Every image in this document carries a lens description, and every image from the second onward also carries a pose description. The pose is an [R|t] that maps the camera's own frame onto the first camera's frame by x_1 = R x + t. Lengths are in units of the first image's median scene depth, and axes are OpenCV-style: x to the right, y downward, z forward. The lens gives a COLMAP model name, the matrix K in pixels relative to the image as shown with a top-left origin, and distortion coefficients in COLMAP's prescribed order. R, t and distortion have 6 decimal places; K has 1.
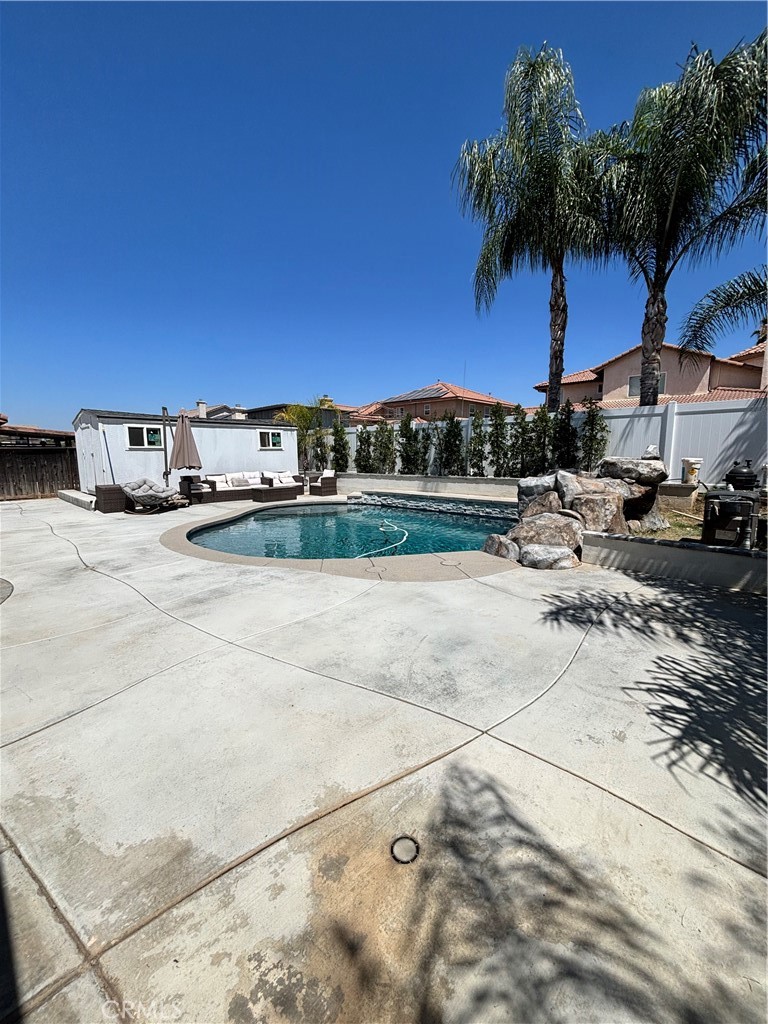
lens RADIAL K [[412.1, 0, 388.2], [0, 412.1, 510.8], [0, 0, 1]] dist [-0.000289, -0.000298]
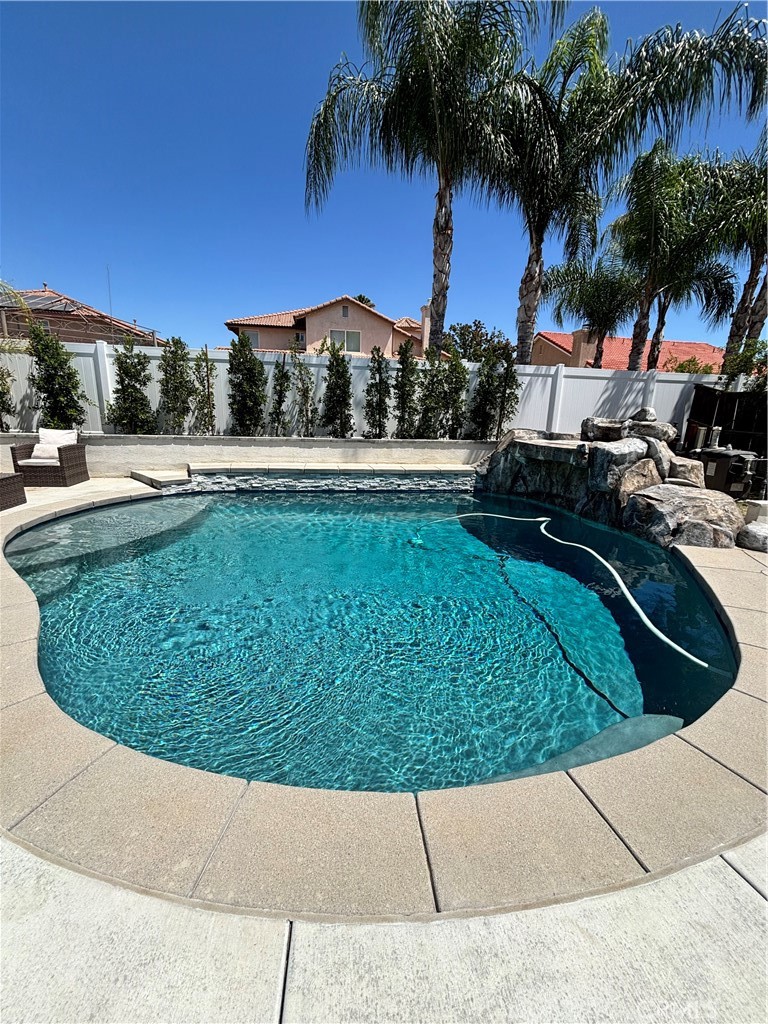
lens RADIAL K [[412.1, 0, 388.2], [0, 412.1, 510.8], [0, 0, 1]] dist [-0.000289, -0.000298]
pose [[0.619266, -0.164504, 0.767755, -0.426538], [0.073771, 0.985671, 0.151694, -0.074834], [-0.781708, -0.037301, 0.622528, 0.591397]]
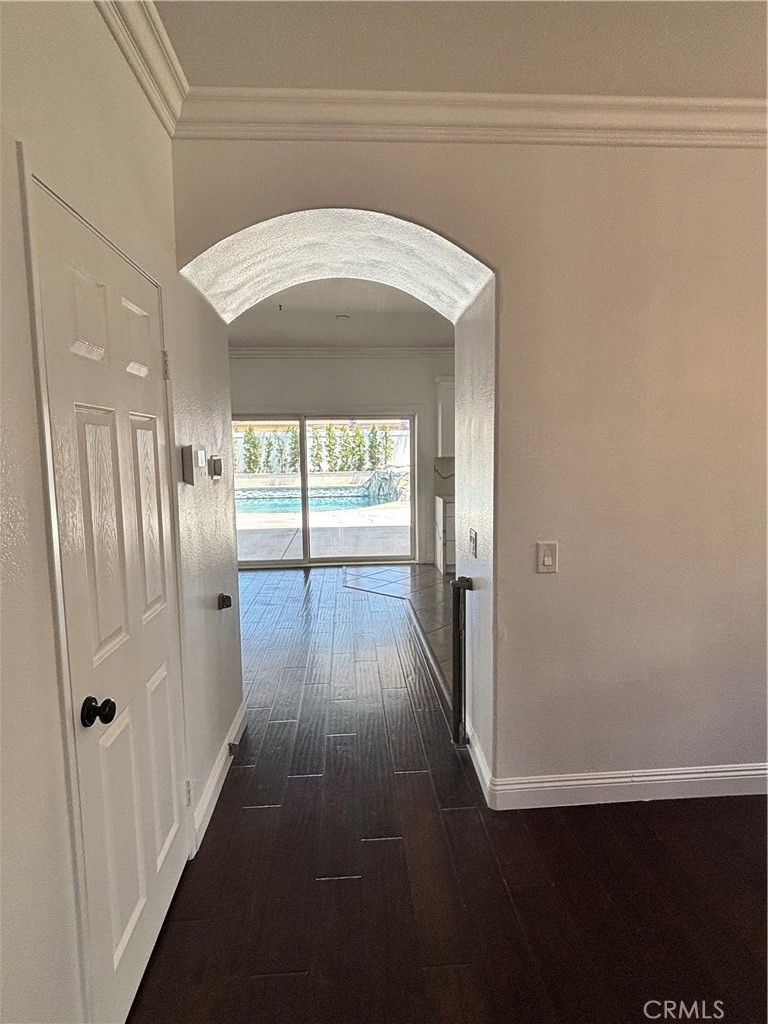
lens RADIAL K [[545.3, 0, 392.7], [0, 545.3, 508.3], [0, 0, 1]] dist [0.020442, -0.032190]
pose [[0.680664, -0.085036, 0.727644, -1.172668], [0.111184, 0.993726, 0.012126, 0.058025], [-0.724109, 0.072649, 0.685848, -0.581939]]
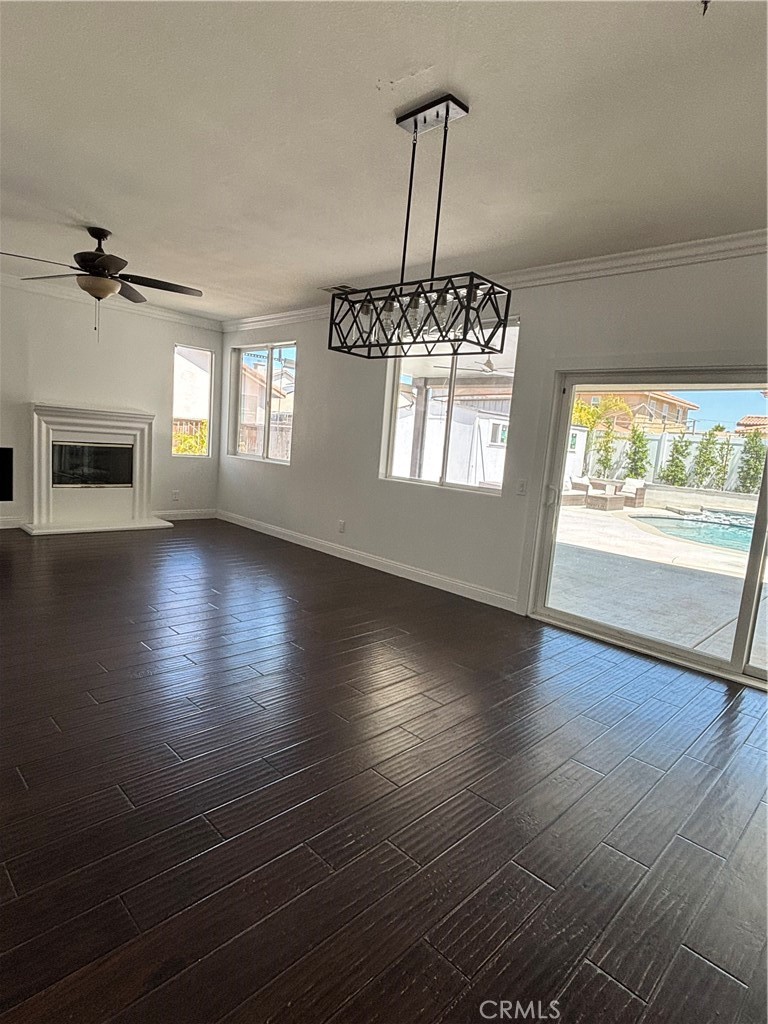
lens RADIAL K [[555.8, 0, 385.9], [0, 555.8, 514.8], [0, 0, 1]] dist [0.003076, -0.011613]
pose [[0.995542, 0.088482, -0.032658, -0.961618], [-0.088564, 0.996070, -0.001075, 0.044203], [0.032435, 0.003963, 0.999466, -0.374565]]
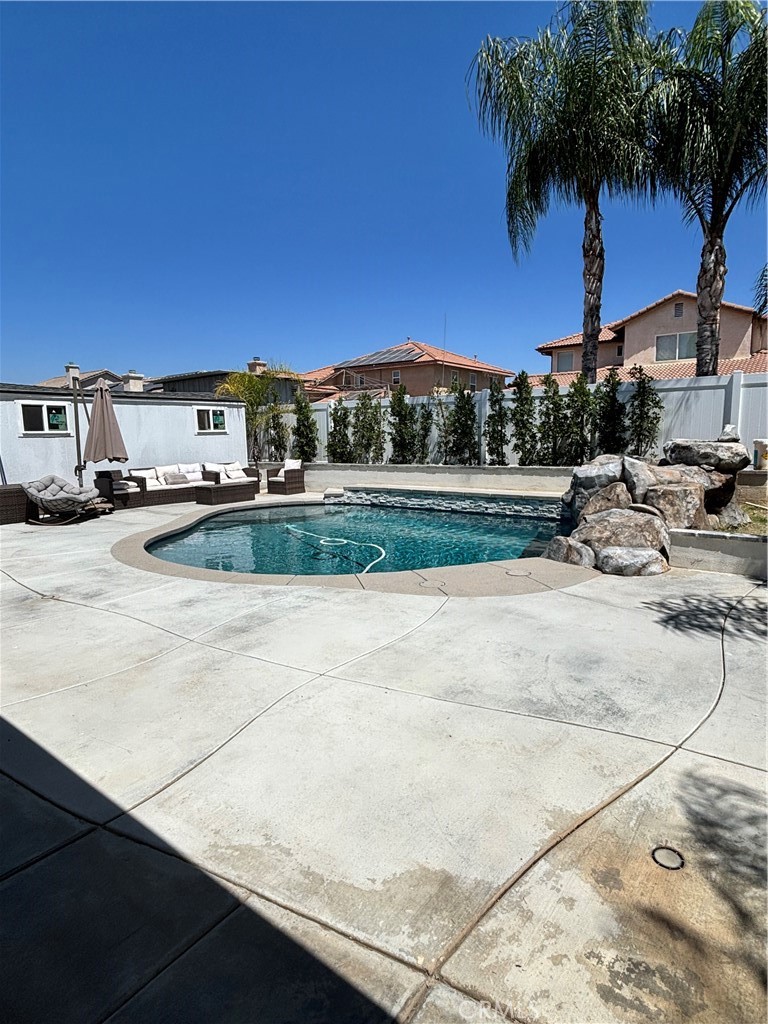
lens RADIAL K [[555.8, 0, 385.9], [0, 555.8, 514.8], [0, 0, 1]] dist [0.003076, -0.011613]
pose [[0.994673, -0.025310, 0.099927, -0.117100], [0.024911, 0.999676, 0.005235, 0.000079], [-0.100027, -0.002718, 0.994981, -0.035299]]
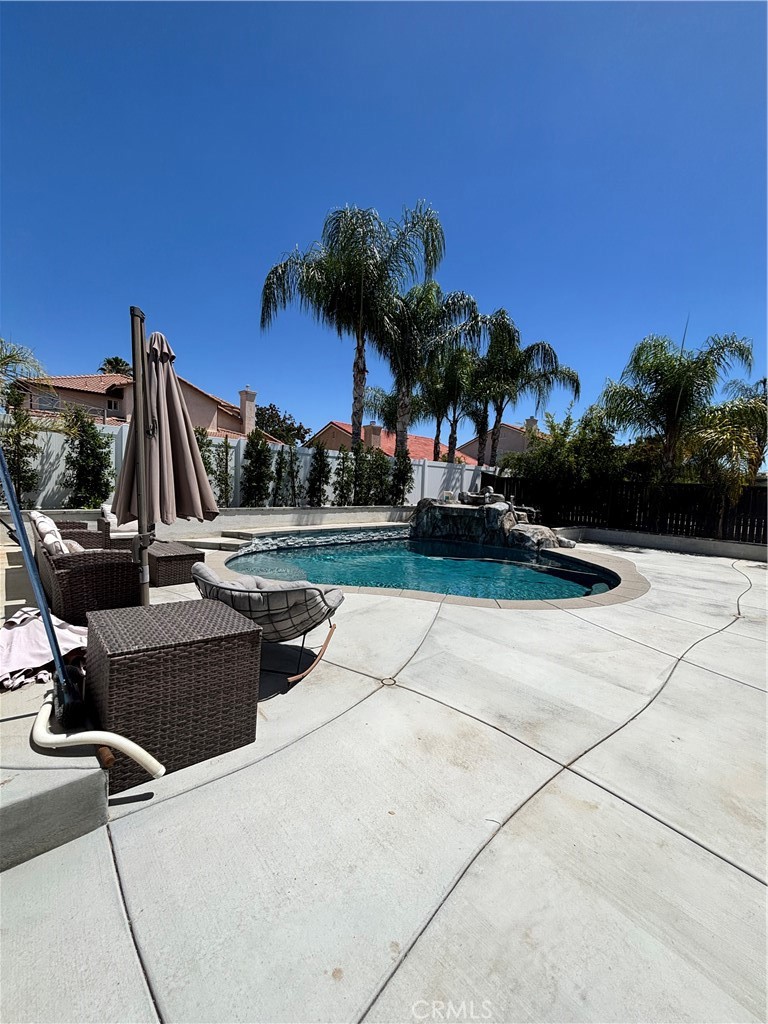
lens RADIAL K [[400.2, 0, 382.3], [0, 400.2, 518.3], [0, 0, 1]] dist [0.009631, -0.000039]
pose [[0.076097, -0.072961, 0.994427, -0.914992], [0.097150, 0.993117, 0.065431, -0.125168], [-0.992356, 0.091629, 0.082662, 0.943421]]
